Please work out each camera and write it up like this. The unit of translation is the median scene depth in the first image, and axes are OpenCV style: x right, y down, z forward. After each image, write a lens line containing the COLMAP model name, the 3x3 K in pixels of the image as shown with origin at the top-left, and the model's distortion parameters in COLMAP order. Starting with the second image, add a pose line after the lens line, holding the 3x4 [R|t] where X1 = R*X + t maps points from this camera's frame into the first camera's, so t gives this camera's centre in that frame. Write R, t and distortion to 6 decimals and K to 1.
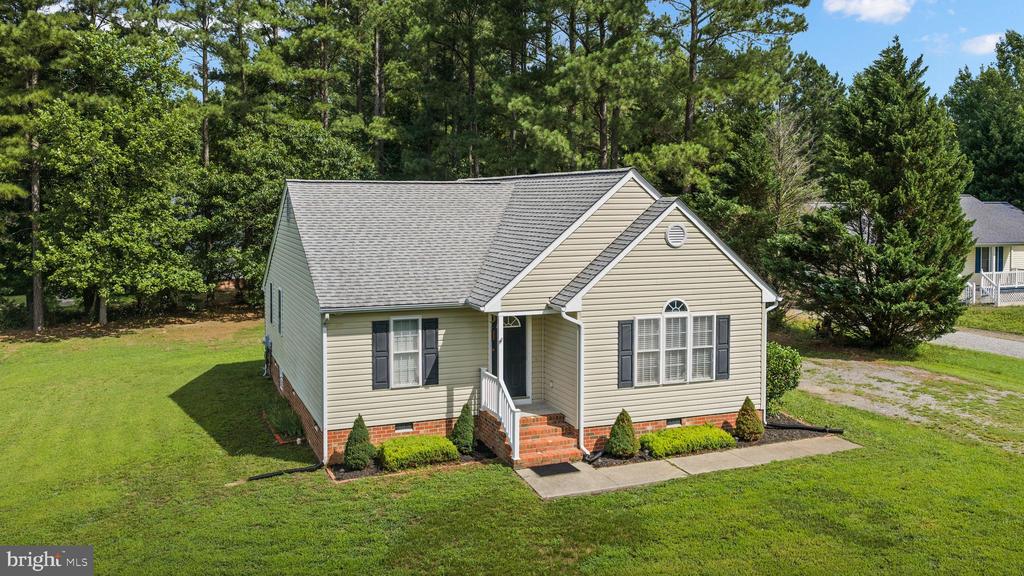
lens RADIAL K [[853.5, 0, 509.9], [0, 853.5, 246.4], [0, 0, 1]] dist [-0.000370, -0.012395]
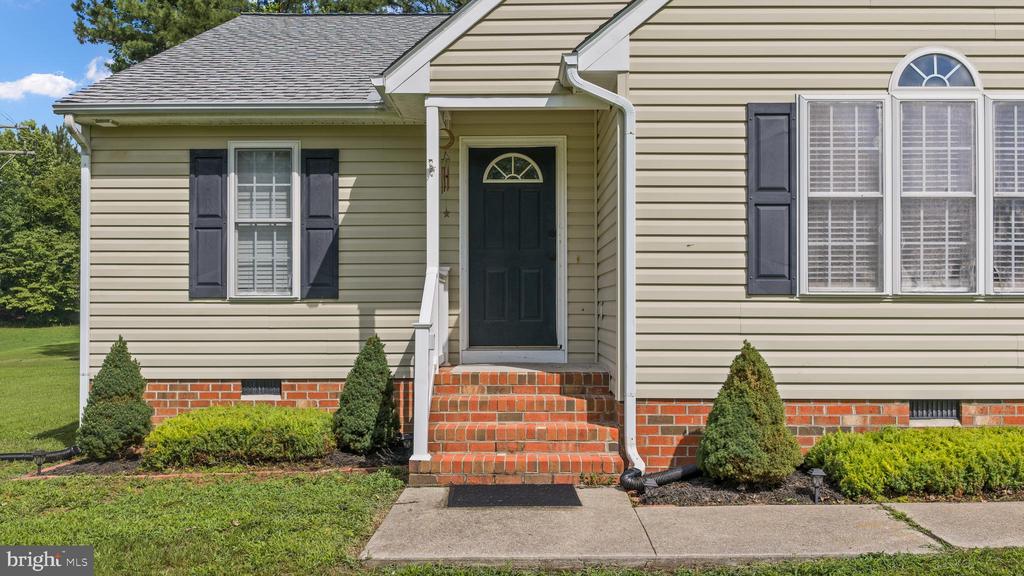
lens RADIAL K [[853.5, 0, 499.7], [0, 853.5, 305.9], [0, 0, 1]] dist [-0.000370, -0.012395]
pose [[0.923096, -0.003017, -0.384557, 0.166932], [-0.017578, 0.998593, -0.050027, 0.188518], [0.384167, 0.052940, 0.921745, 0.631492]]
